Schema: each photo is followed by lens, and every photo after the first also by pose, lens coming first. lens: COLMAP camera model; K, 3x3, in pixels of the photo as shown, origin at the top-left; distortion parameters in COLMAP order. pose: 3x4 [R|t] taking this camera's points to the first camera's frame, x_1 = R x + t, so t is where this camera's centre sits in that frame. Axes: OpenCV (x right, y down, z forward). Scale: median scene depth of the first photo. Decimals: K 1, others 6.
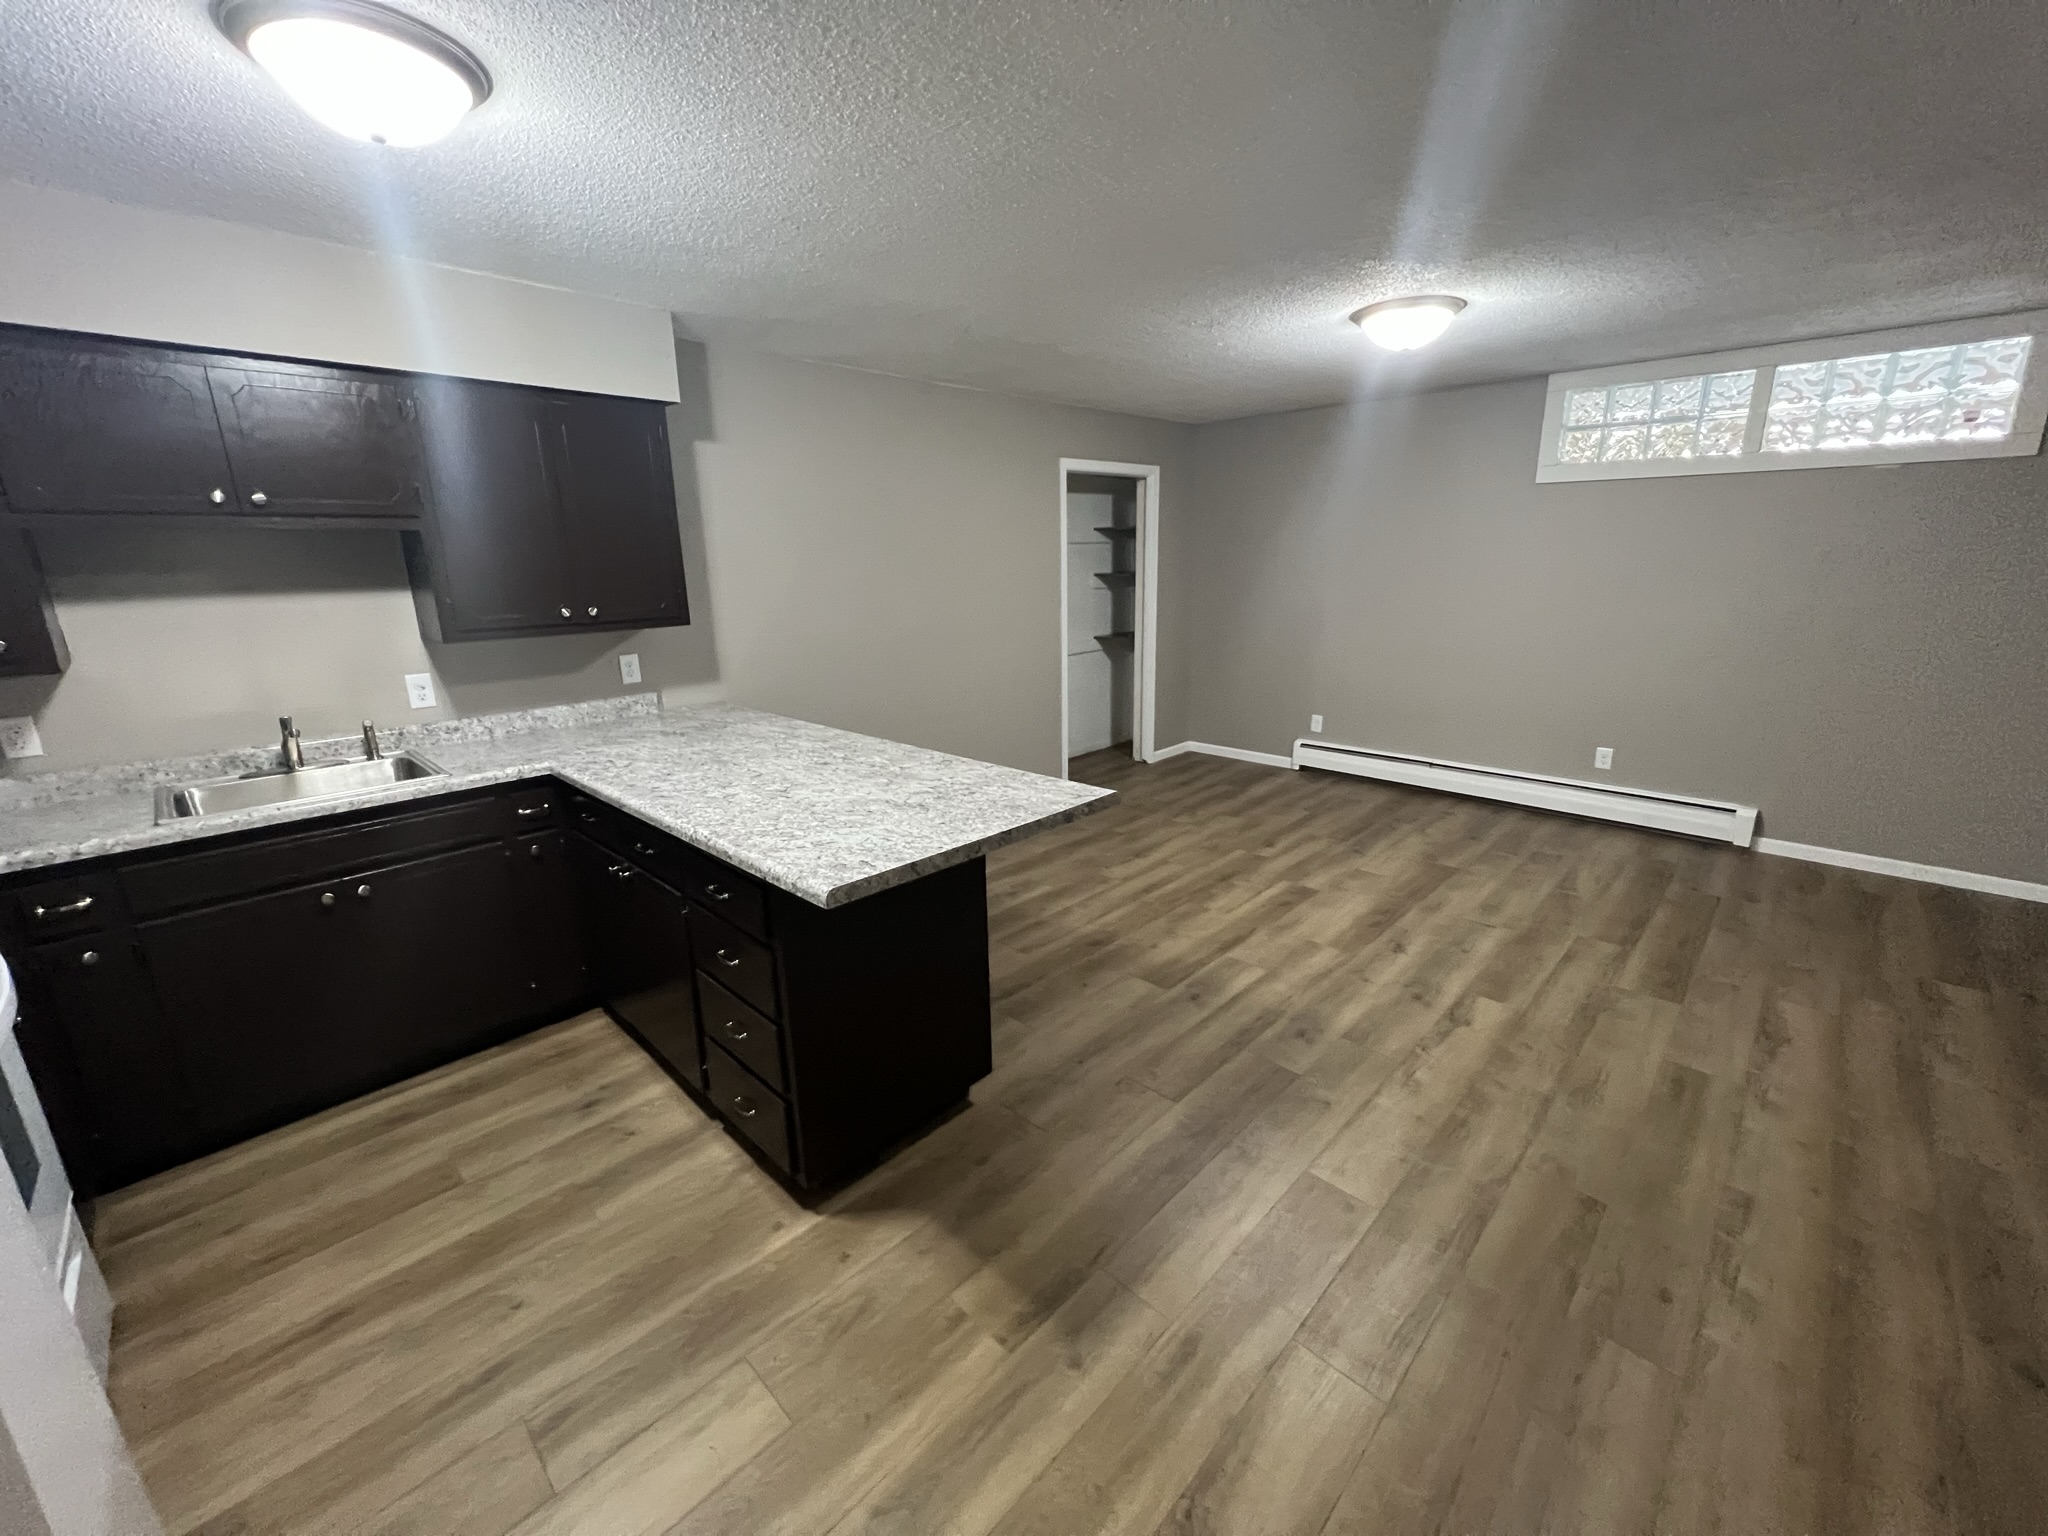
lens RADIAL K [[816.0, 0, 1023.1], [0, 816.0, 764.8], [0, 0, 1]] dist [0.000565, 0.000373]
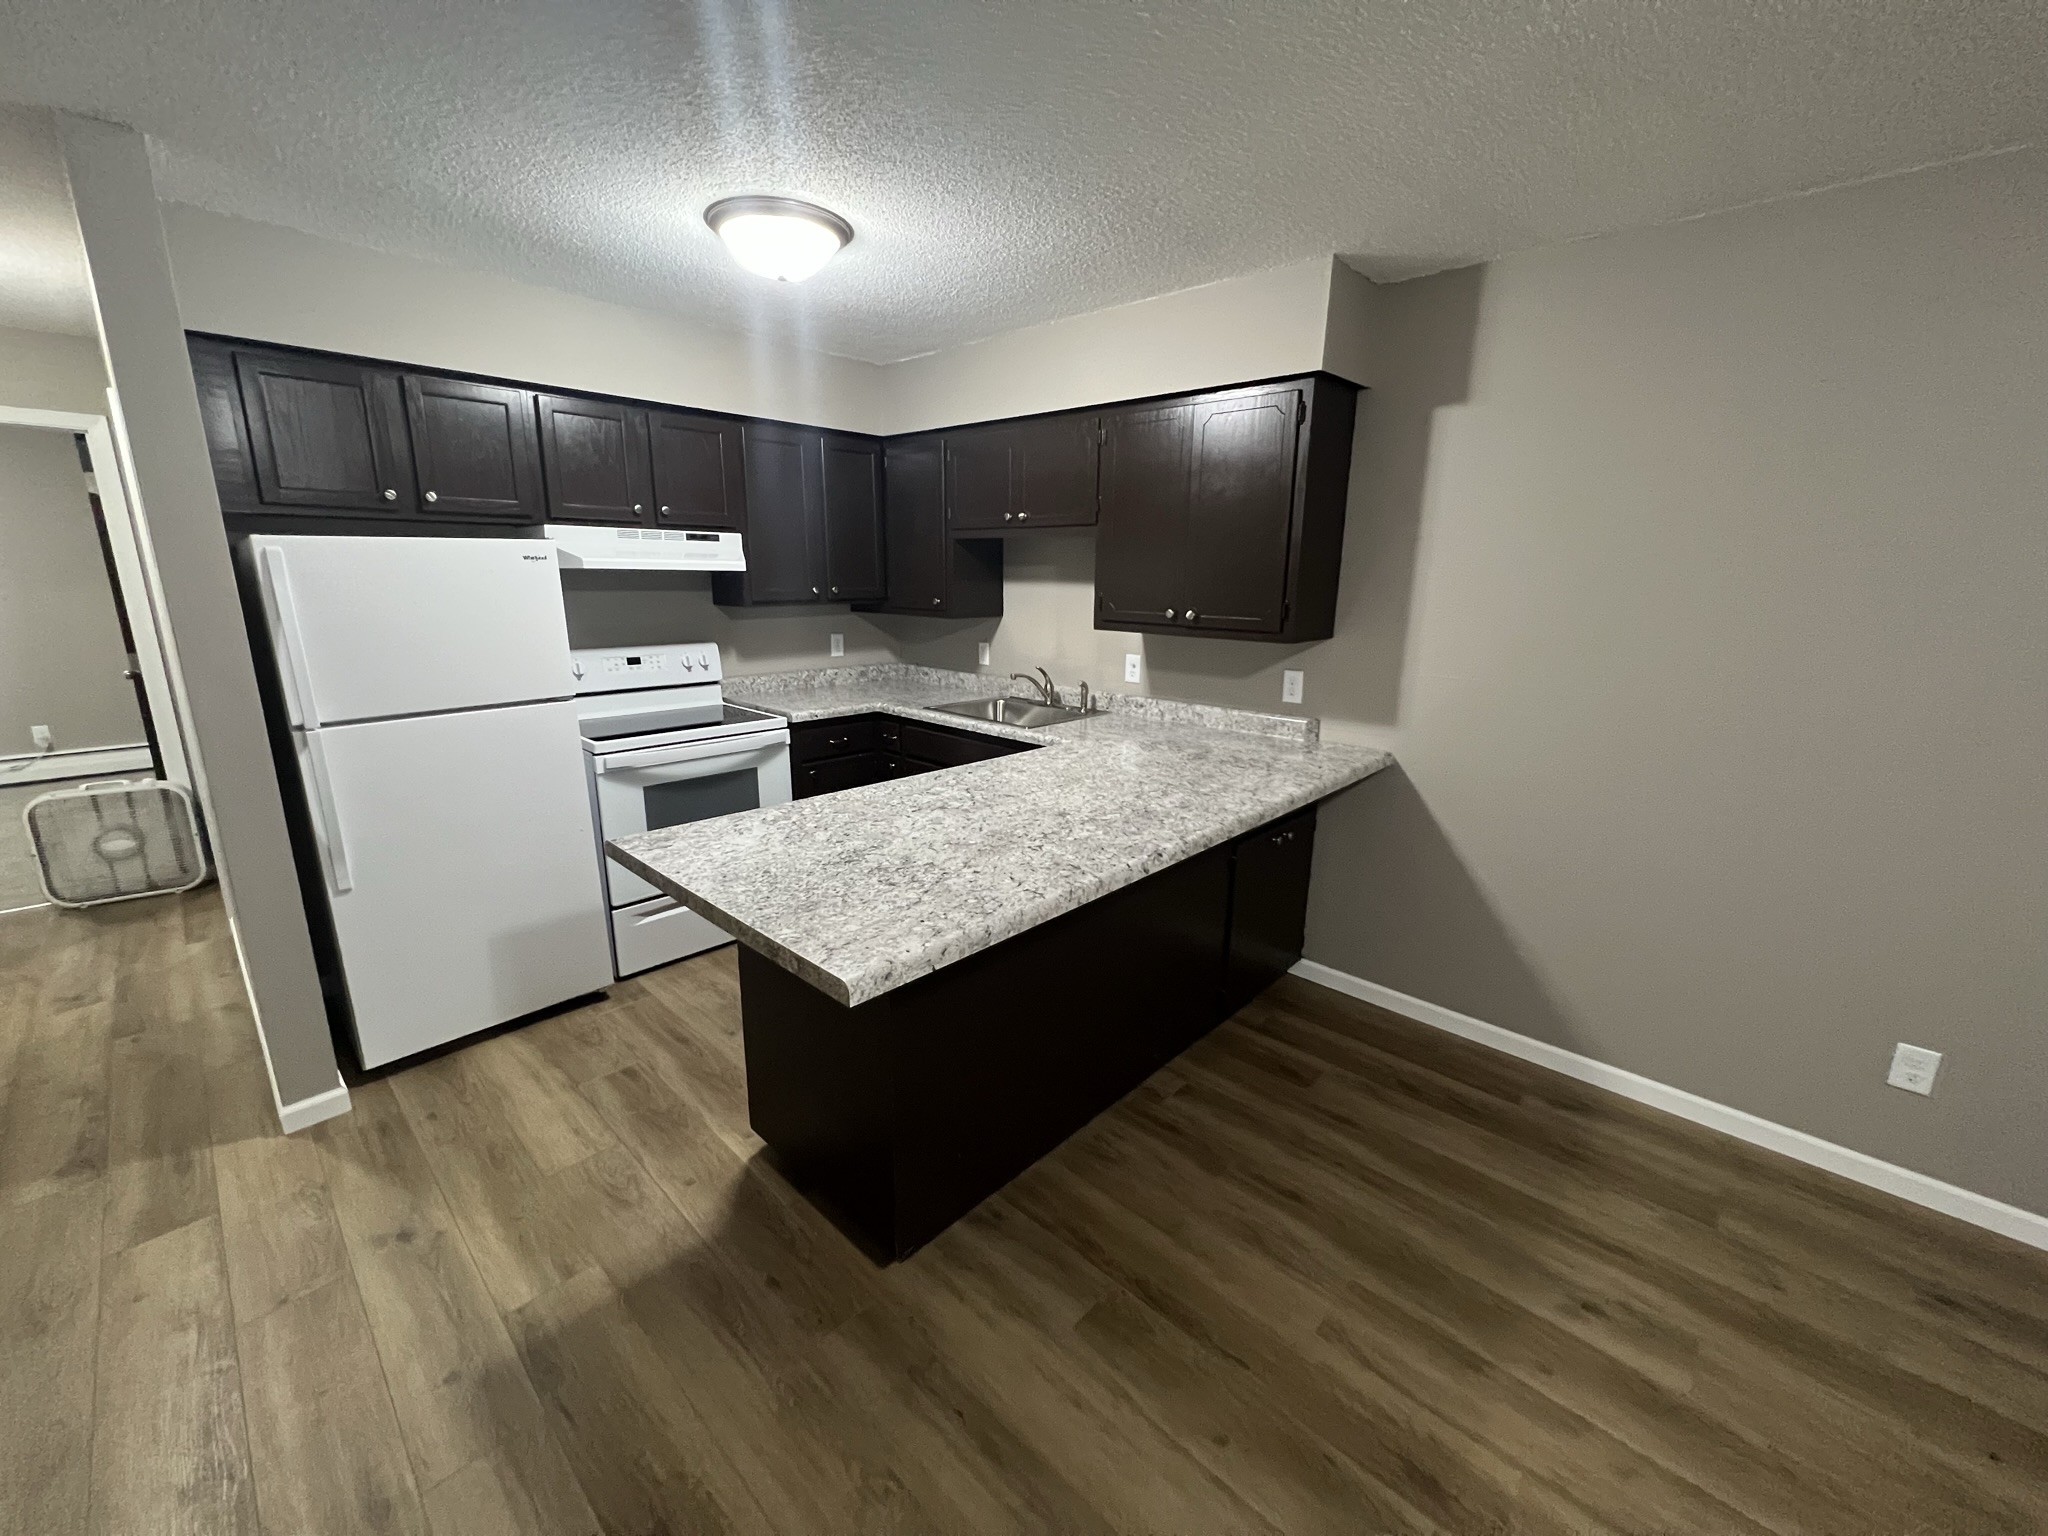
lens RADIAL K [[816.0, 0, 1023.1], [0, 816.0, 764.8], [0, 0, 1]] dist [0.000565, 0.000373]
pose [[0.015445, 0.253080, -0.967322, 0.423661], [-0.262962, 0.934410, 0.240270, -0.186072], [0.964683, 0.250658, 0.080983, 0.708767]]
